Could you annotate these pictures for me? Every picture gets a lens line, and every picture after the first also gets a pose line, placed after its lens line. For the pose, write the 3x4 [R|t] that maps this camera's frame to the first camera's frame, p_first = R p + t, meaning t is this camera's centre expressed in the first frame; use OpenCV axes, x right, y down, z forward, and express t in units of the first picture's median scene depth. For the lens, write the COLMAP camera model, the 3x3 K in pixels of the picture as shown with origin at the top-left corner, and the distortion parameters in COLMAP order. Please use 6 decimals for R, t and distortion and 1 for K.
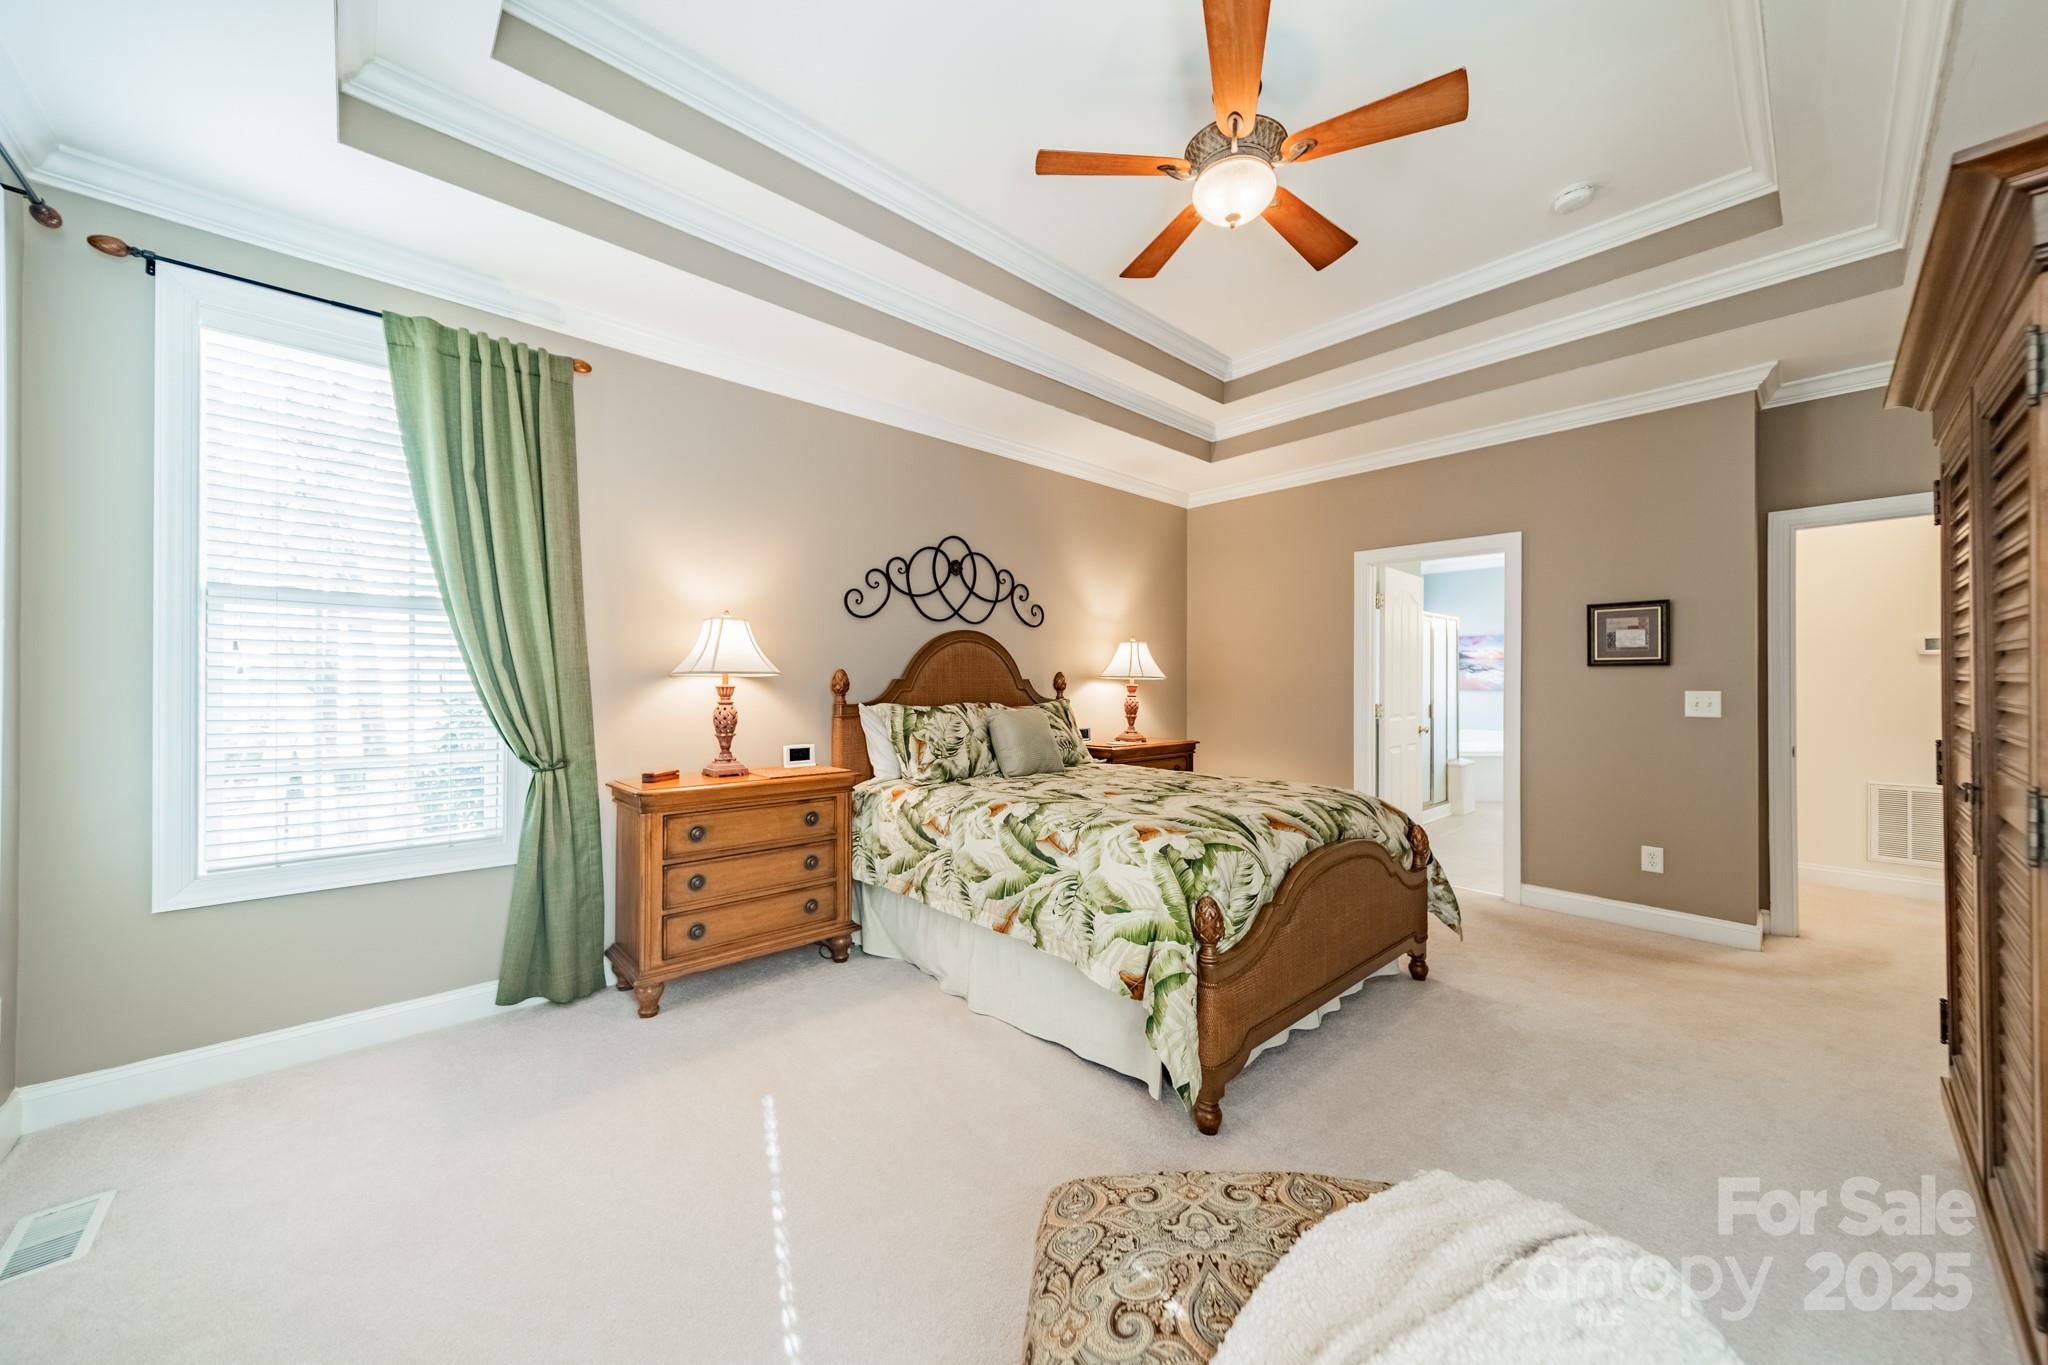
lens RADIAL K [[719.6, 0, 989.0], [0, 719.6, 684.9], [0, 0, 1]] dist [-0.049952, 0.000010]
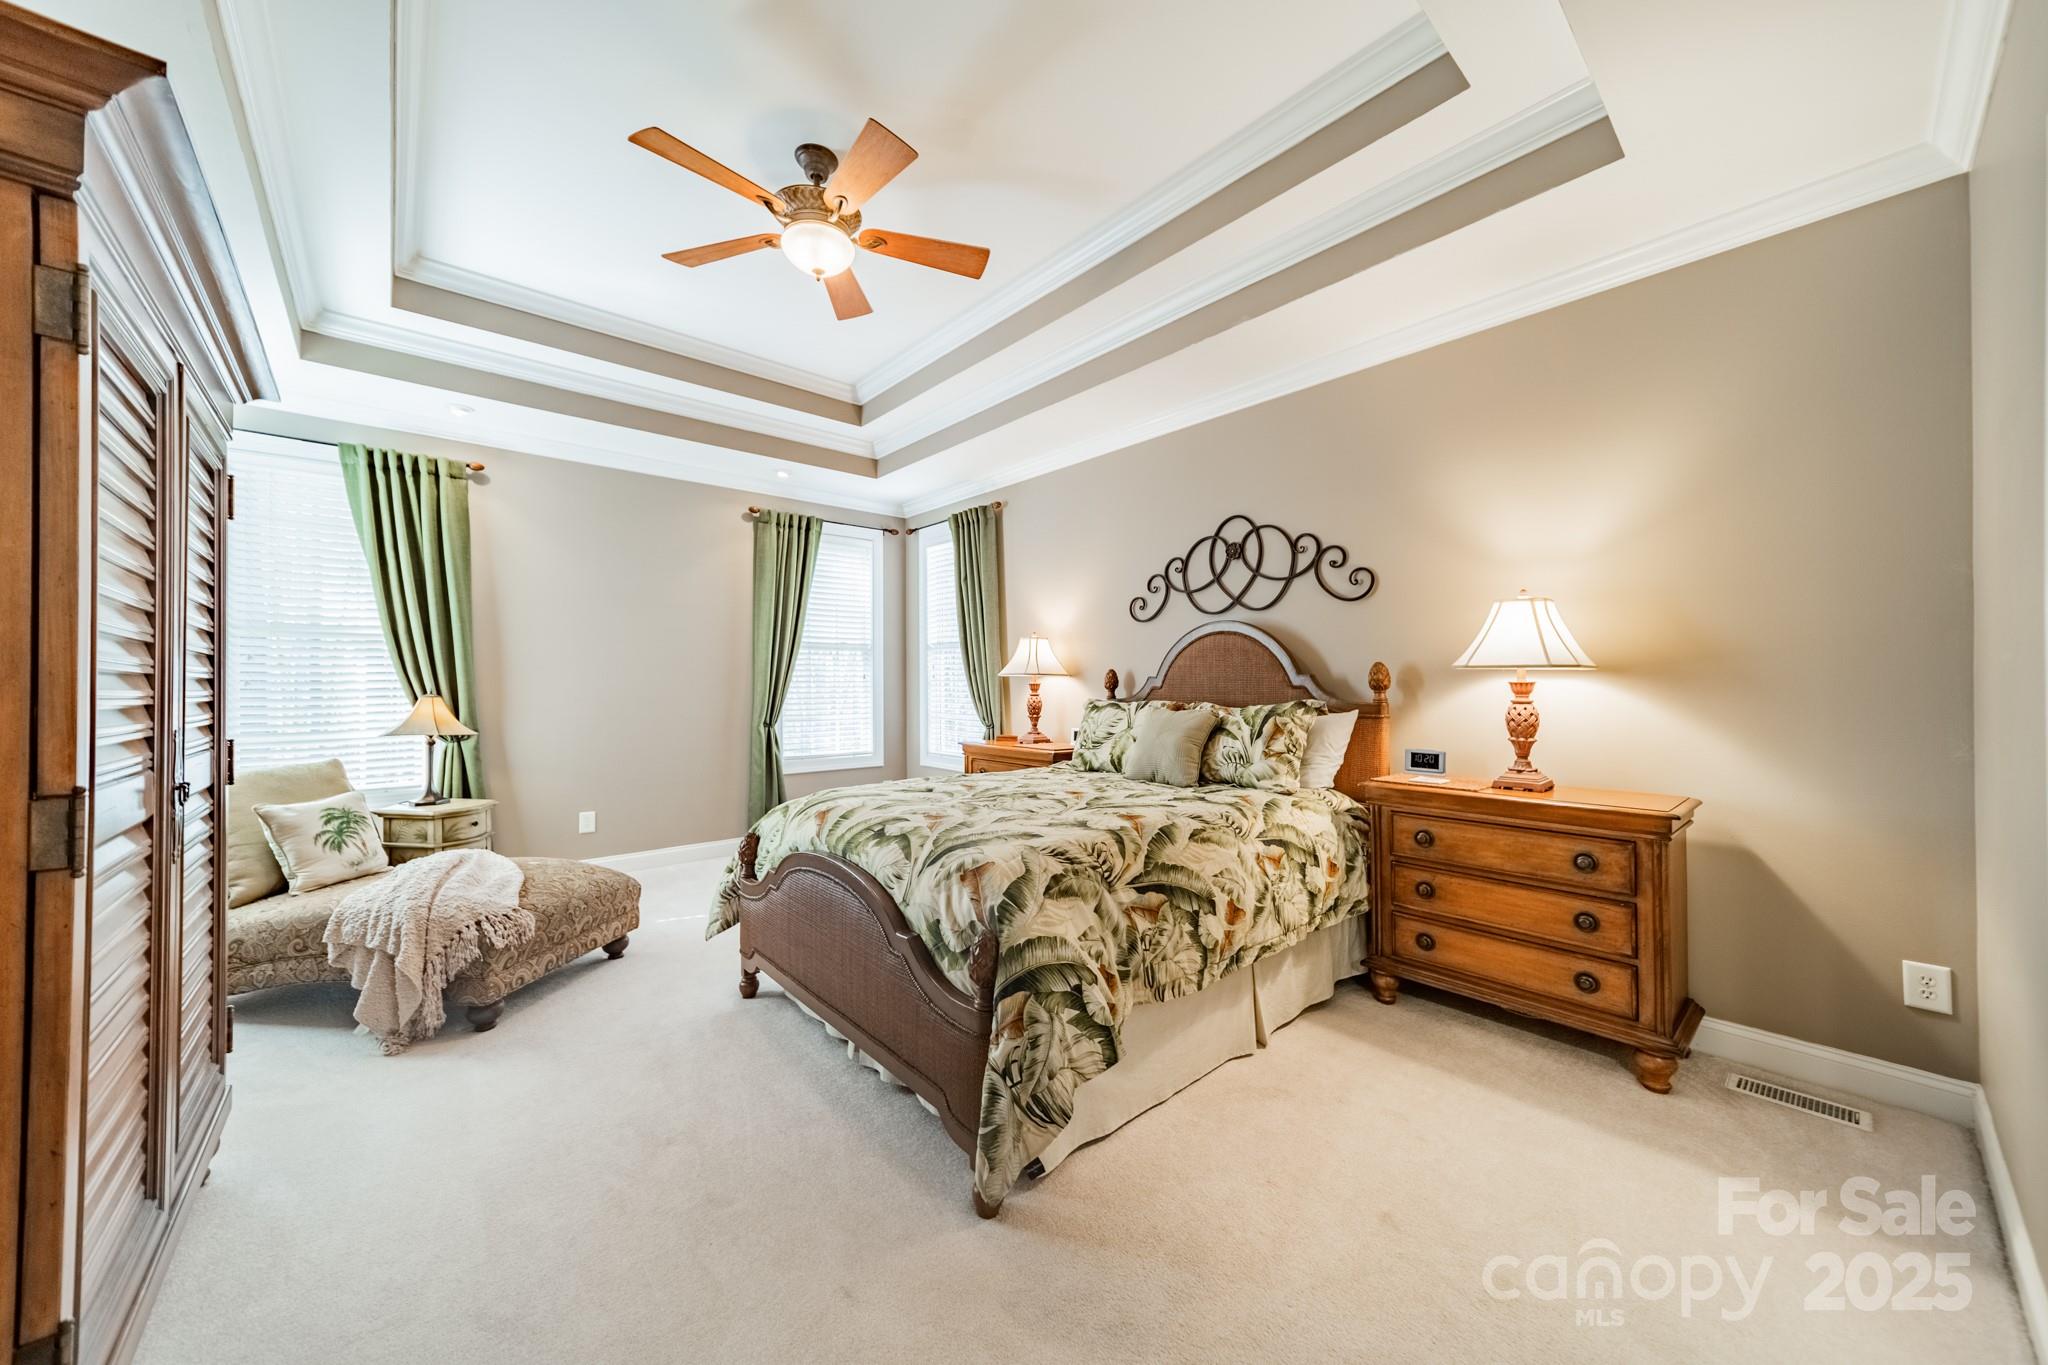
lens RADIAL K [[721.9, 0, 1029.8], [0, 721.9, 684.2], [0, 0, 1]] dist [0.002509, 0.000046]
pose [[0.005271, 0.003718, -0.999979, 0.849023], [0.004433, 0.999983, 0.003742, -0.001790], [0.999976, -0.004453, 0.005254, 0.738086]]
